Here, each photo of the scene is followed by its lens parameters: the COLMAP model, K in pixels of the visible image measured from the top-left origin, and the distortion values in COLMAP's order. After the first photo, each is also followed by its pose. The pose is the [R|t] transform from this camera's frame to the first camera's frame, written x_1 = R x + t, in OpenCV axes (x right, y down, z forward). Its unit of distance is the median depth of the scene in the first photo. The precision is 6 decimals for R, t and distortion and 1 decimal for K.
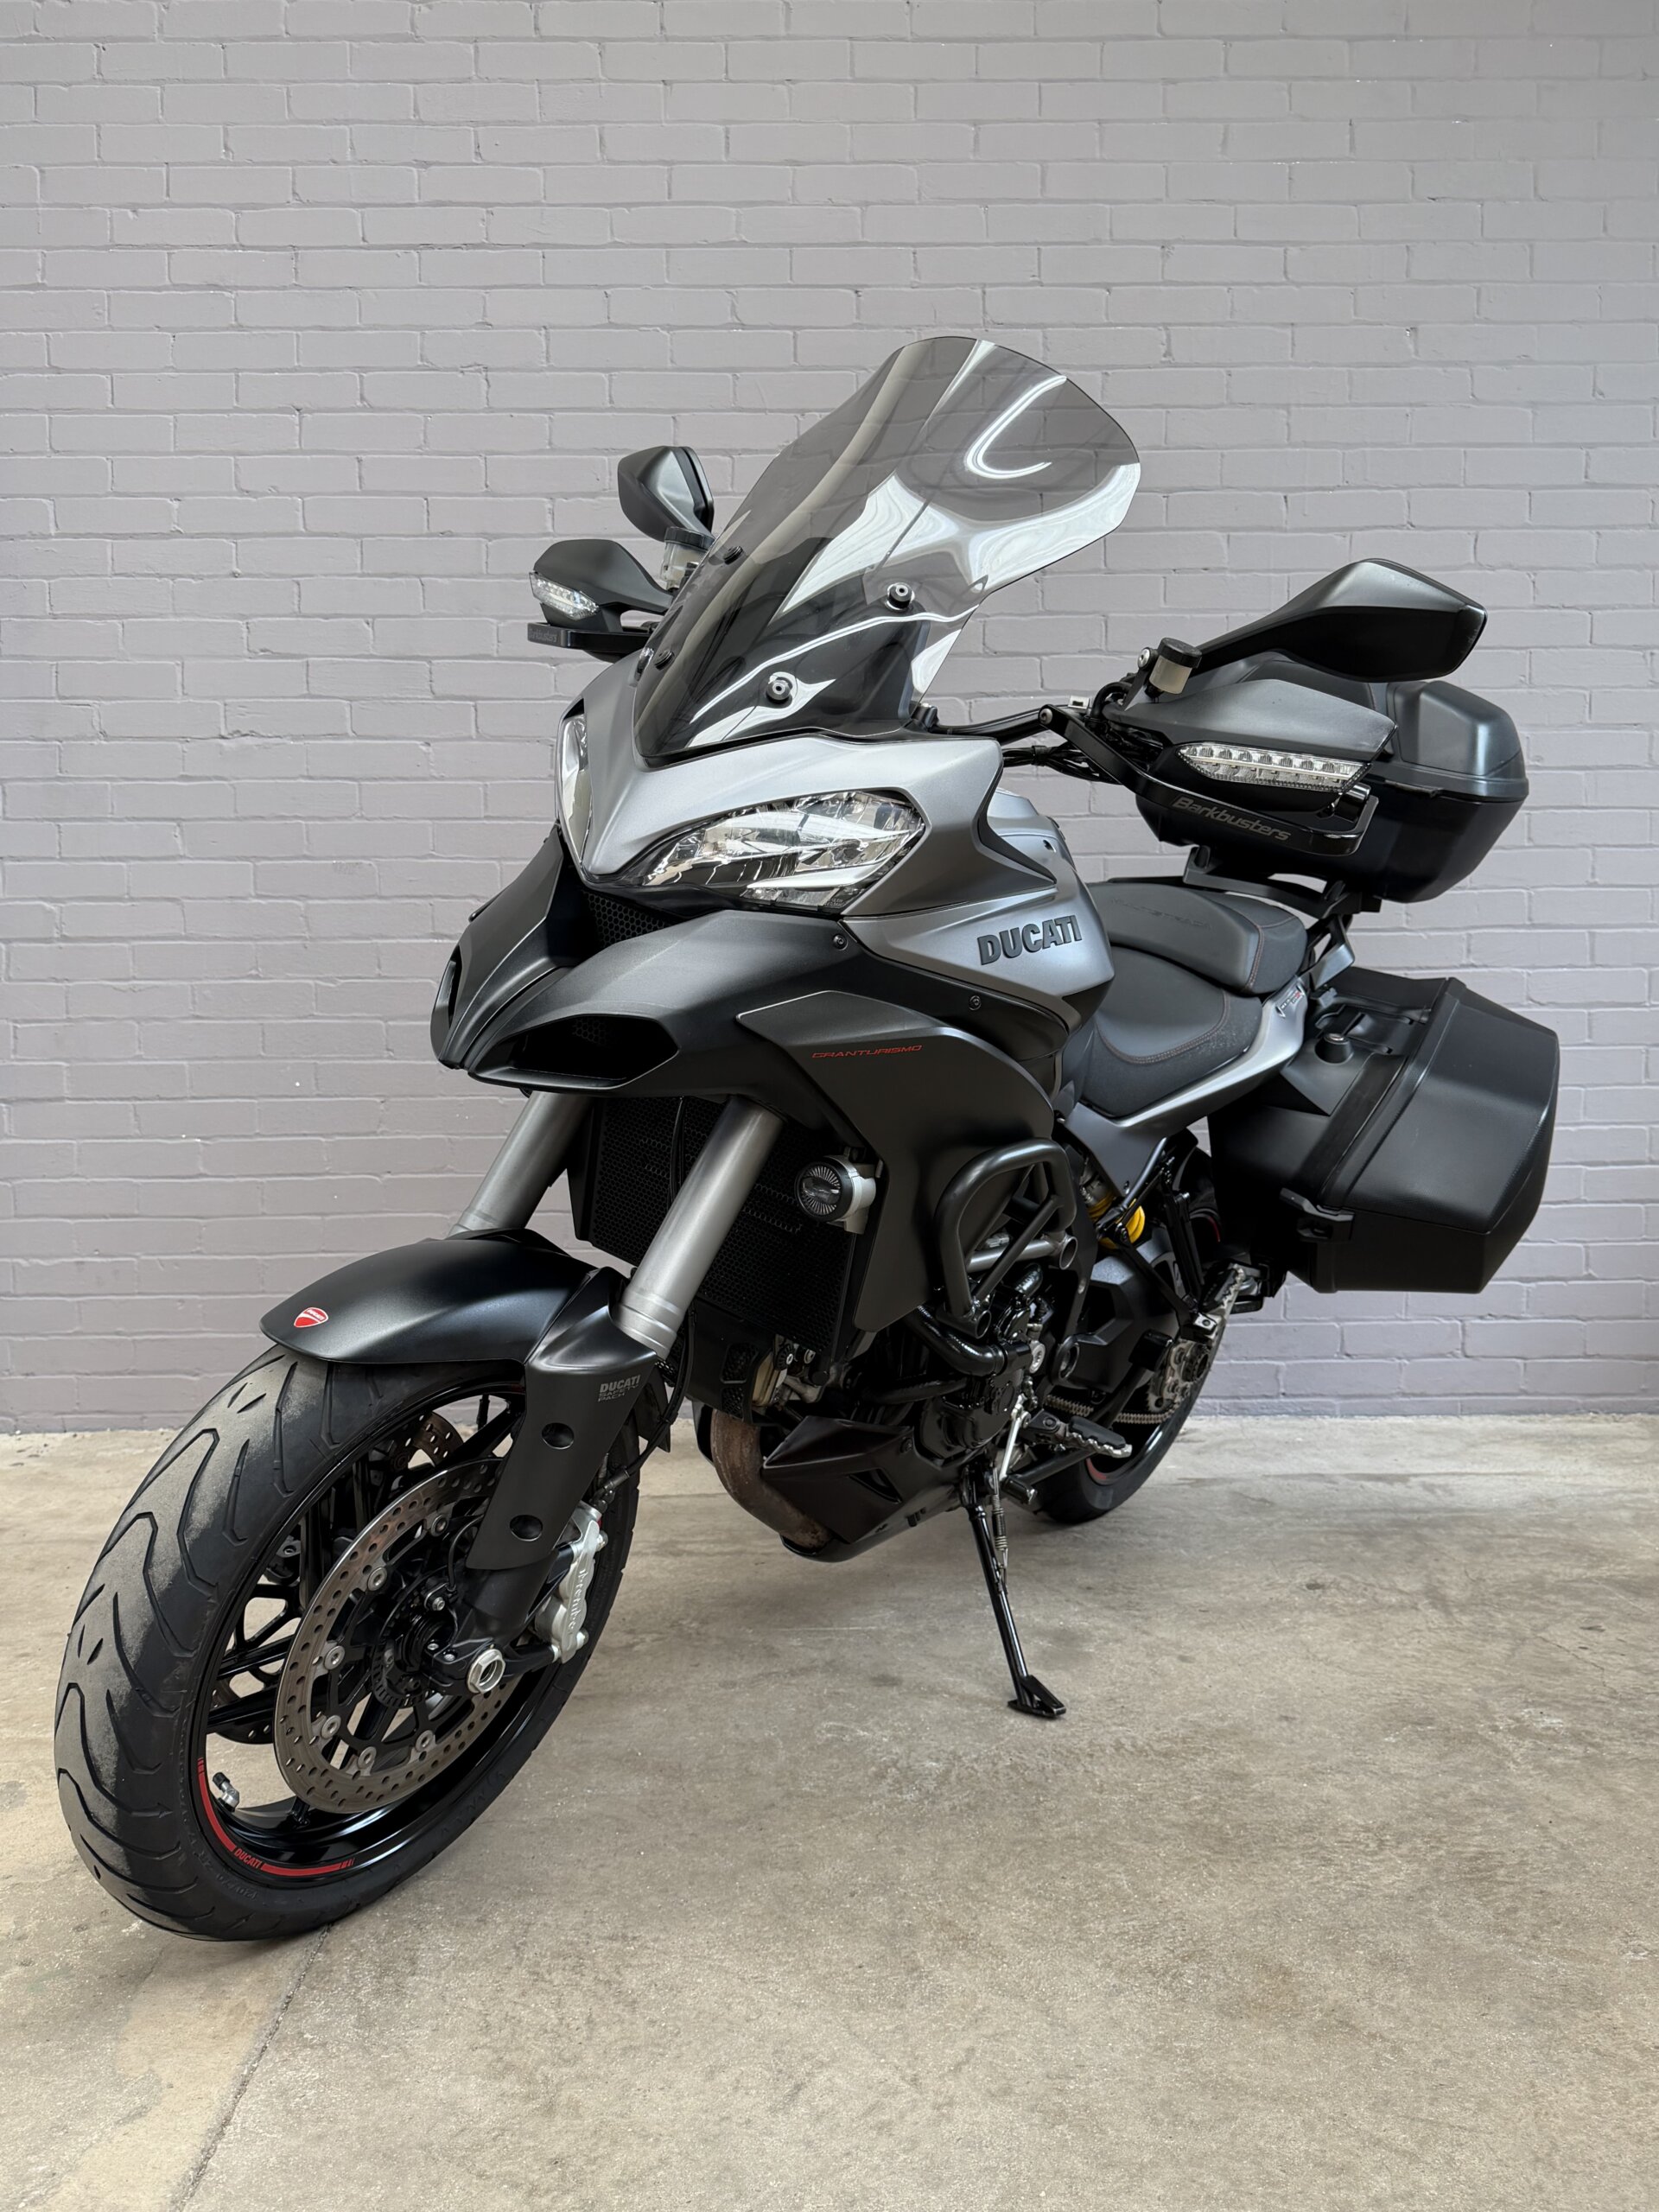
lens RADIAL K [[1847.6, 0, 838.2], [0, 1847.6, 1108.2], [0, 0, 1]] dist [0.158089, -0.344562]
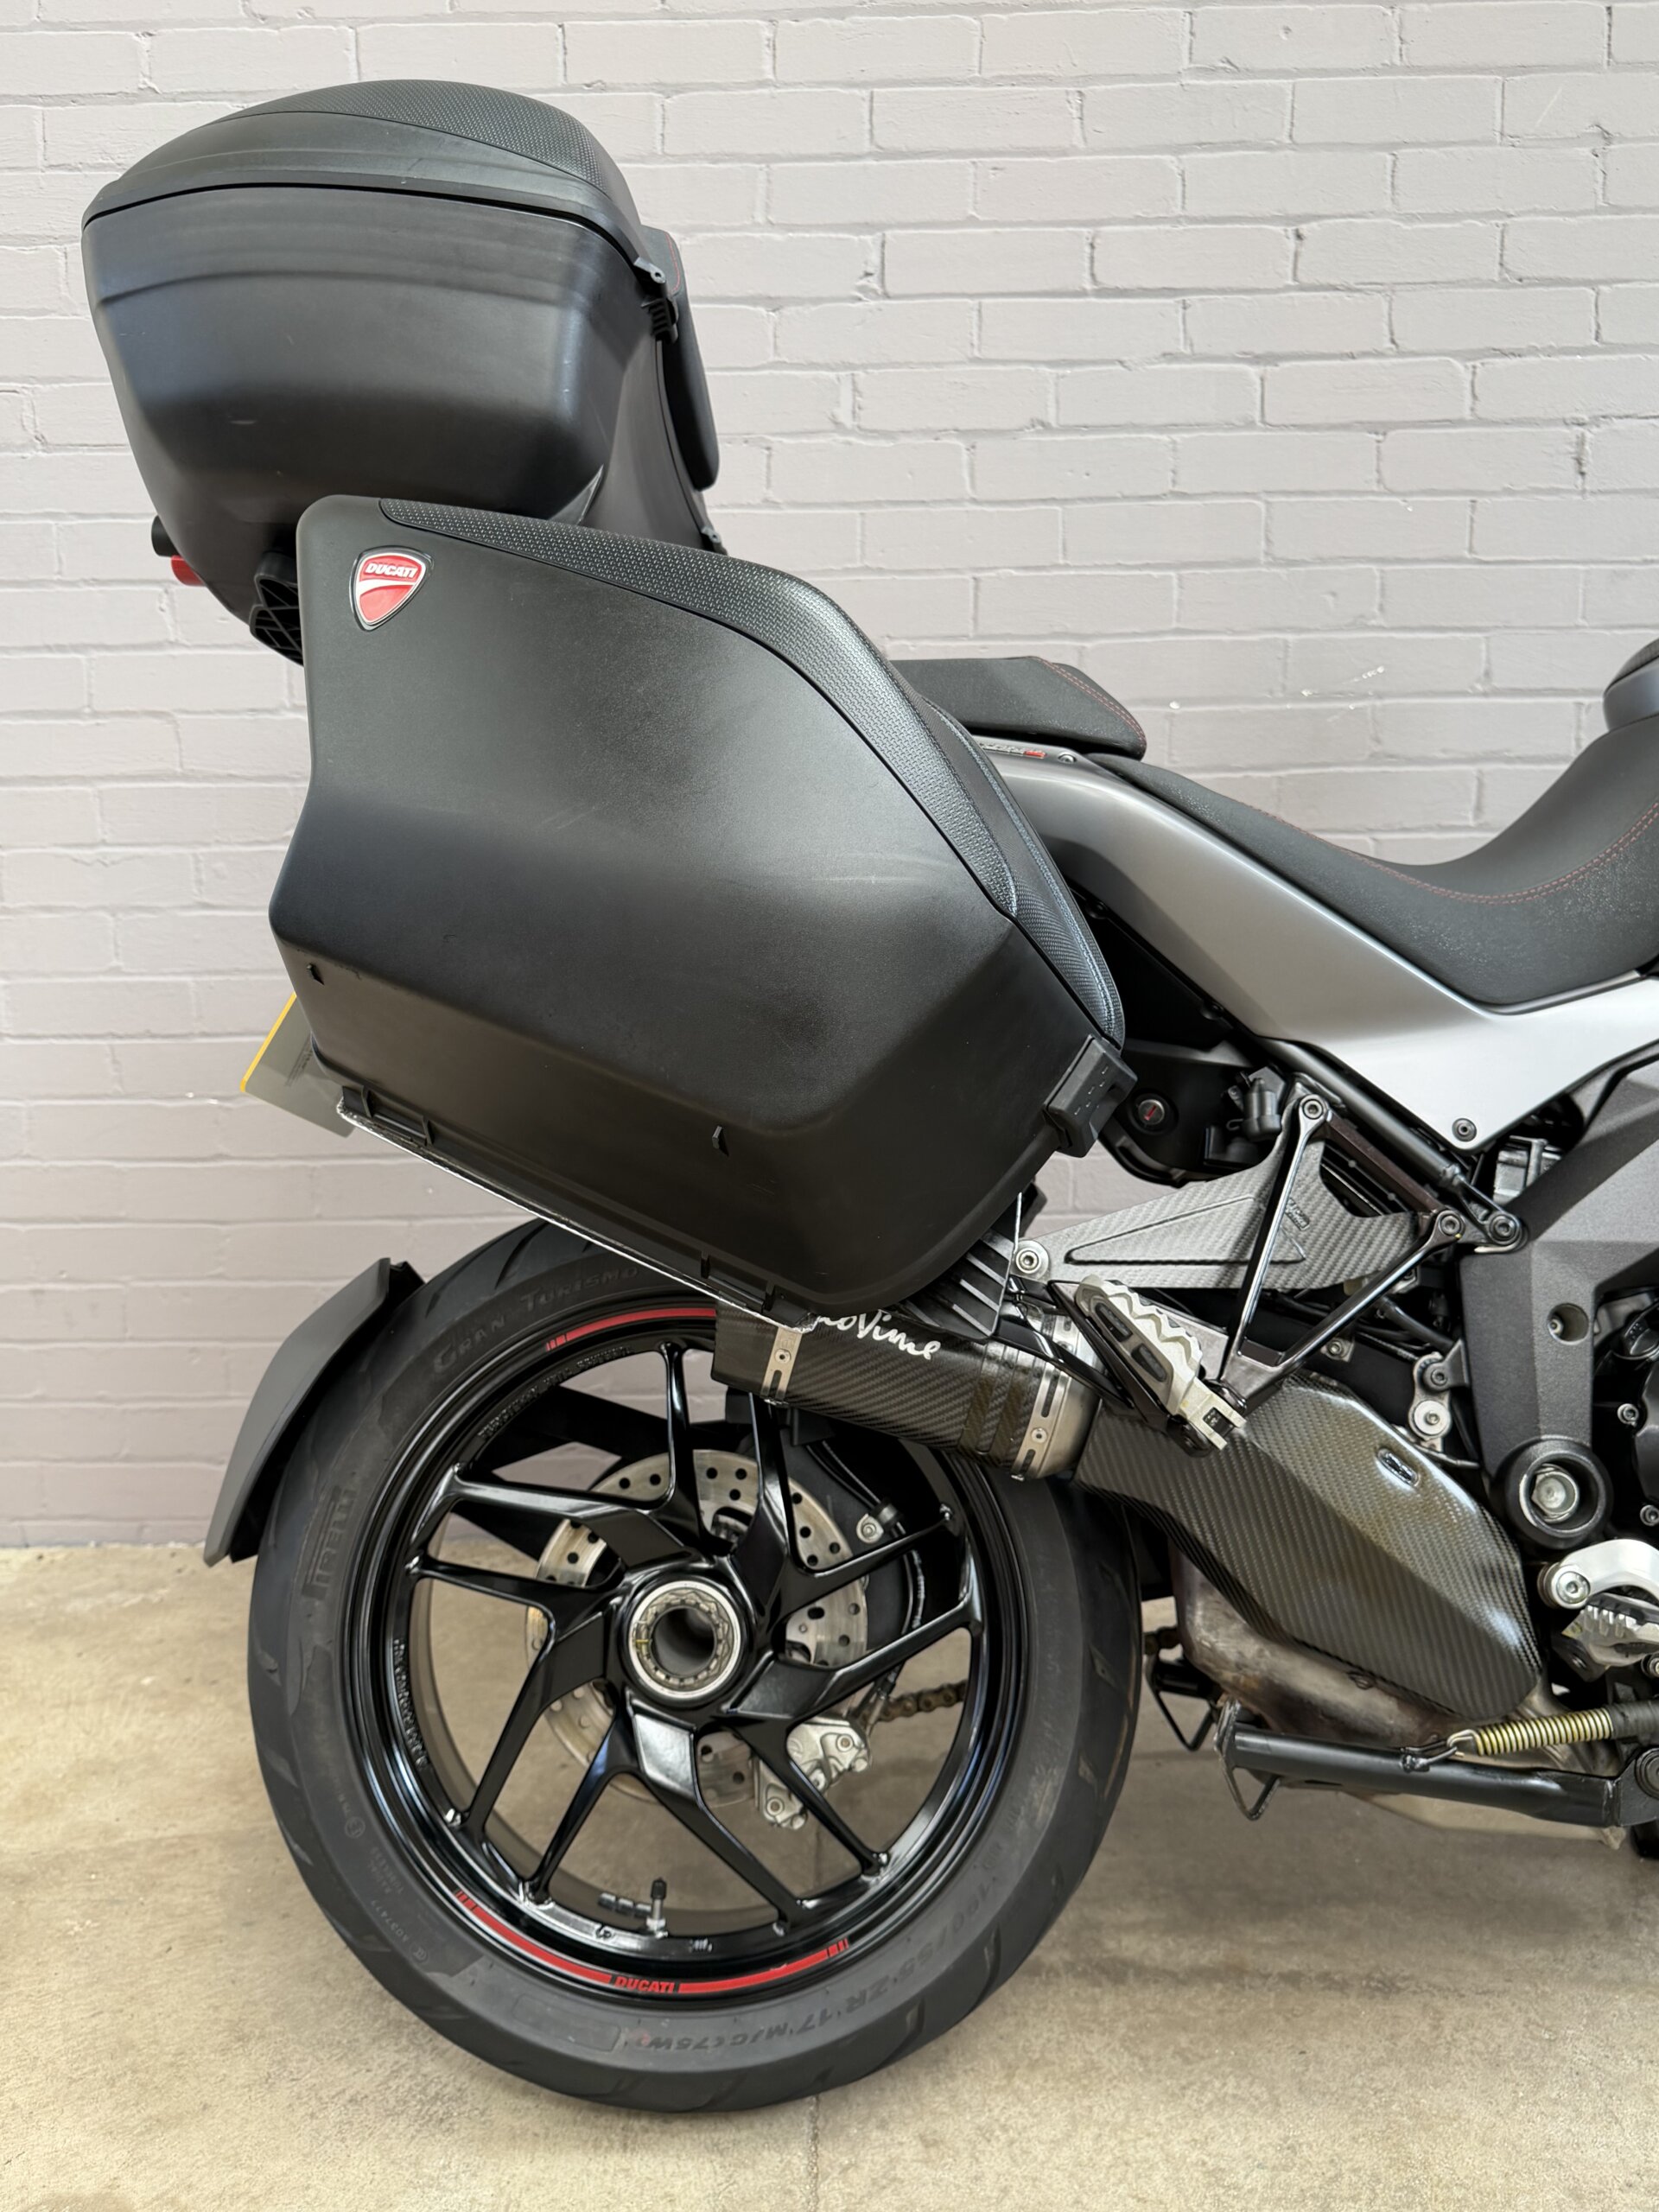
lens RADIAL K [[1807.4, 0, 829.1], [0, 1807.4, 1113.2], [0, 0, 1]] dist [0.009150, -0.012692]
pose [[0.999619, 0.001769, -0.027534, -0.175395], [0.000632, 0.996213, 0.086941, -0.047734], [0.027583, -0.086926, 0.995833, 0.596936]]
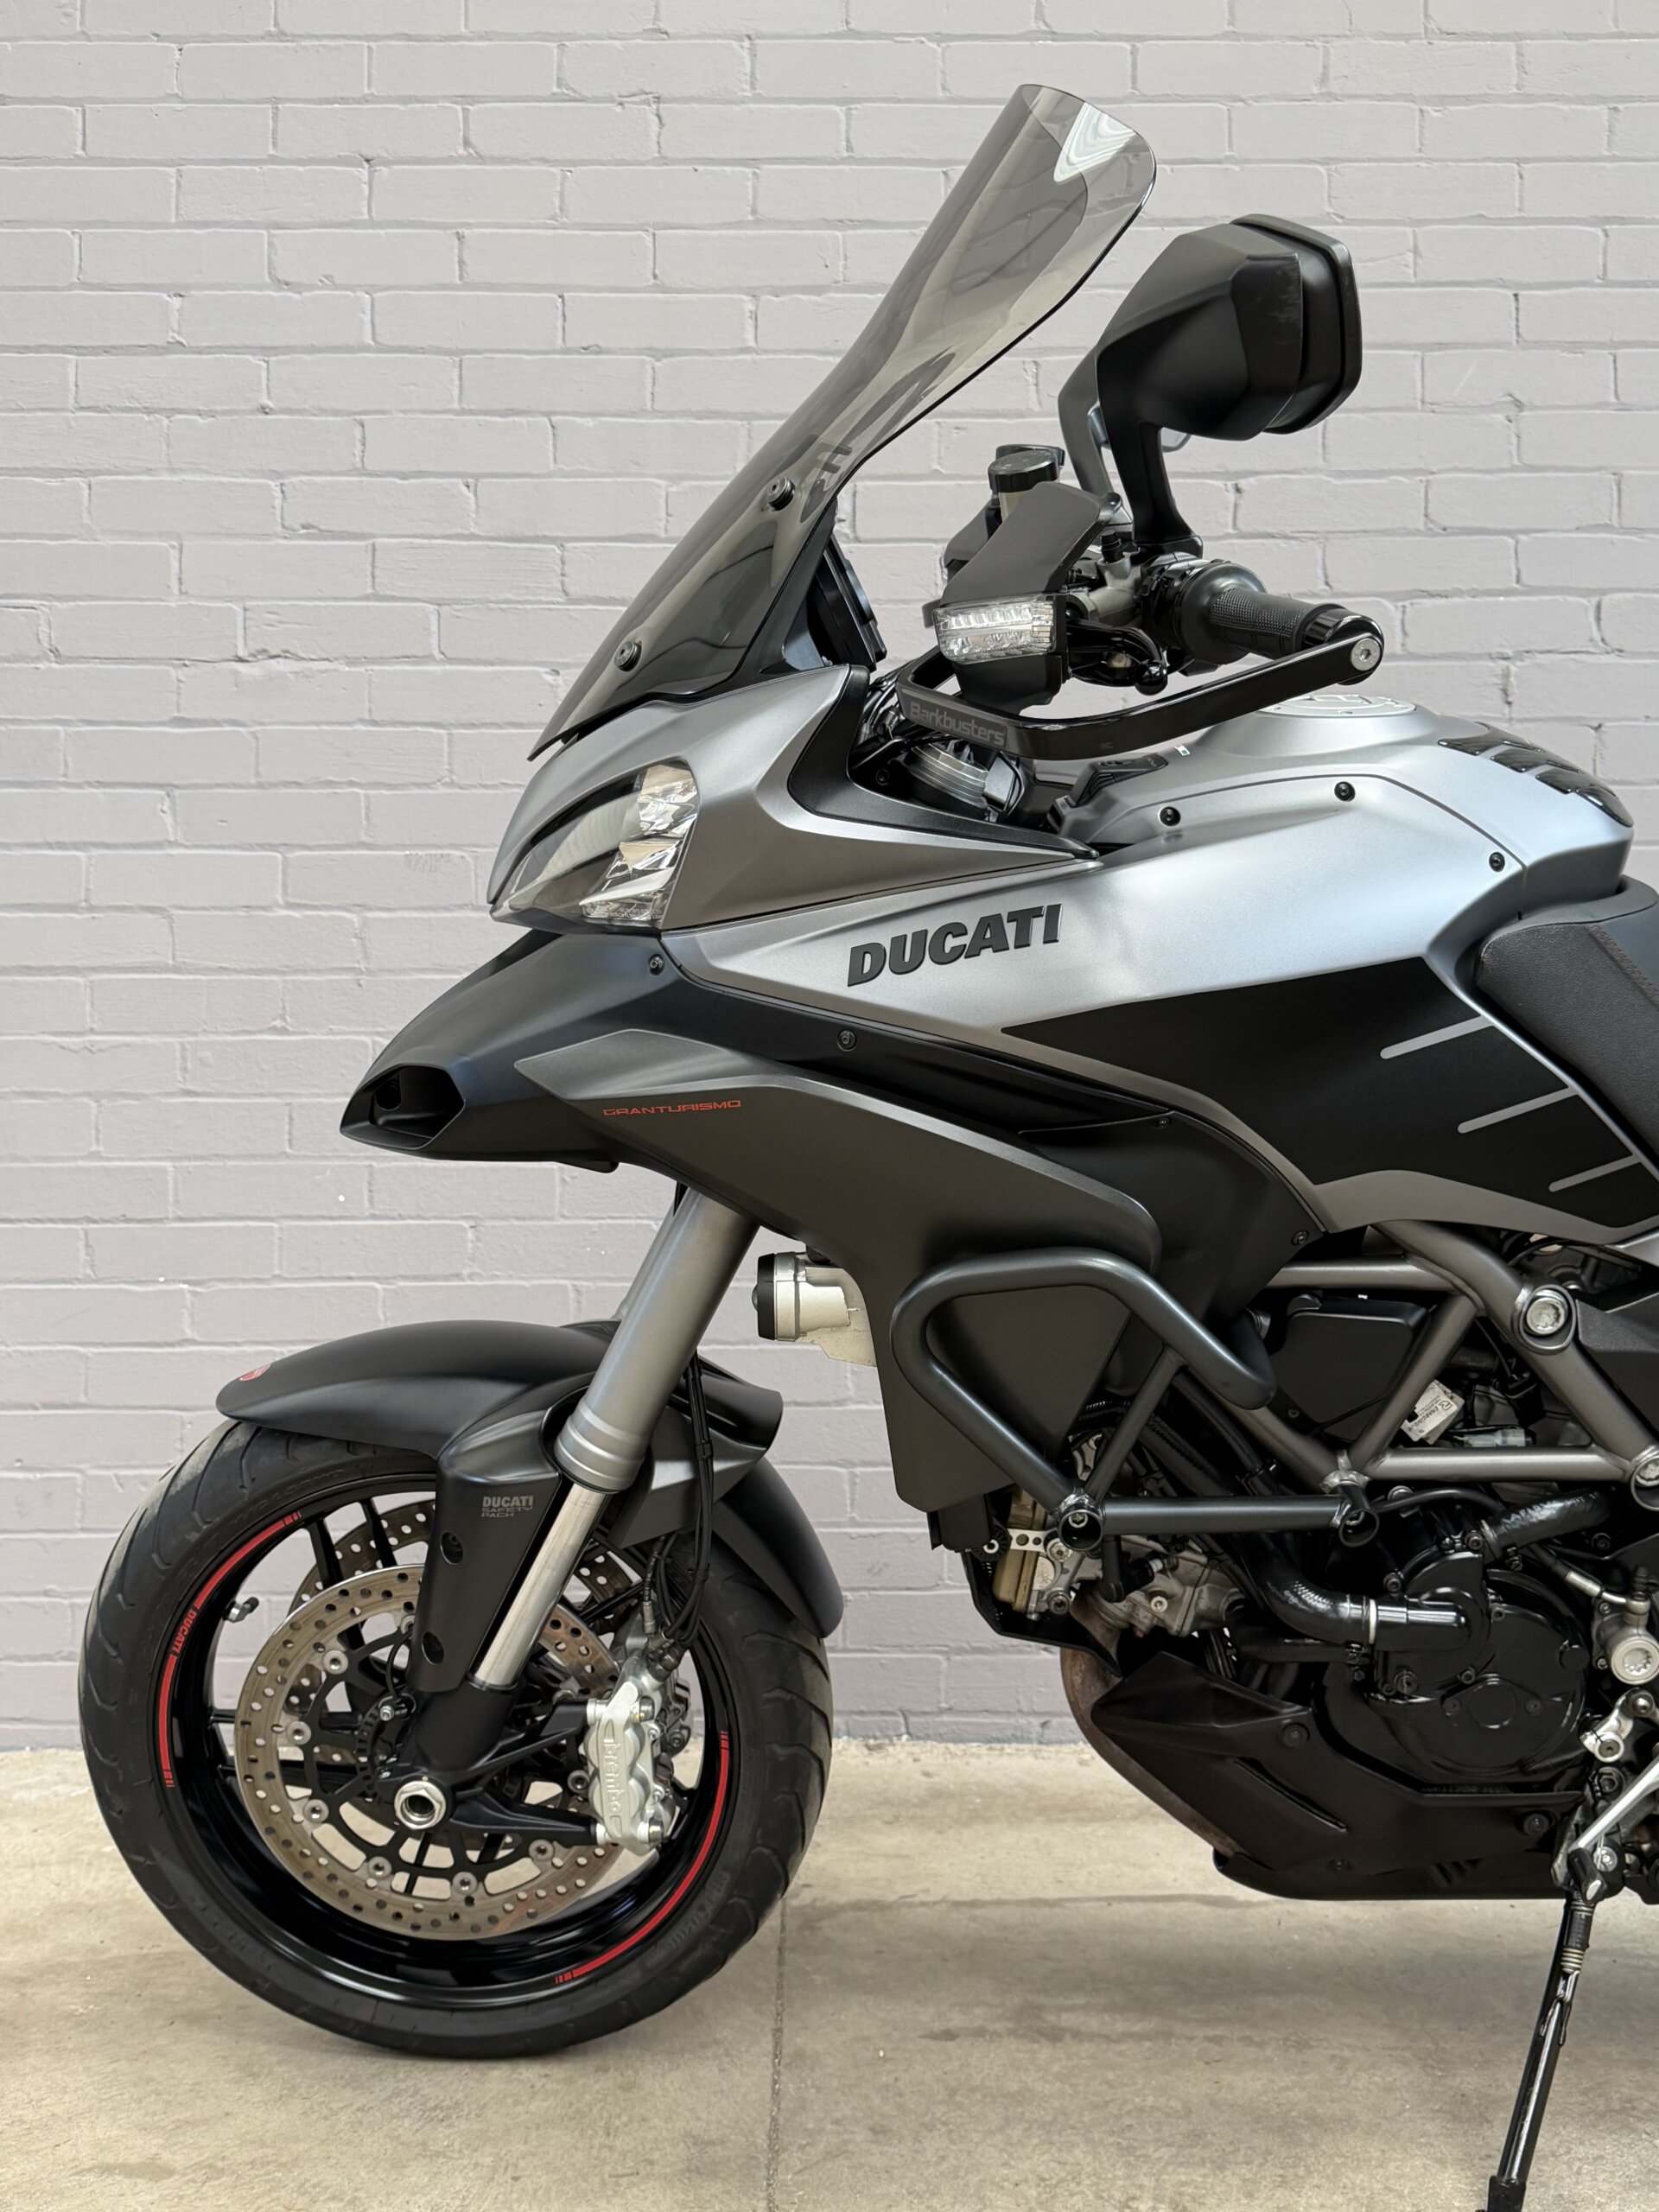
lens RADIAL K [[2270.4, 0, 830.8], [0, 2270.4, 1113.2], [0, 0, 1]] dist [0.193149, -0.449574]
pose [[0.999888, 0.007716, -0.012816, -0.168843], [-0.008485, 0.998096, -0.061087, 0.006508], [0.012320, 0.061189, 0.998050, 0.330026]]
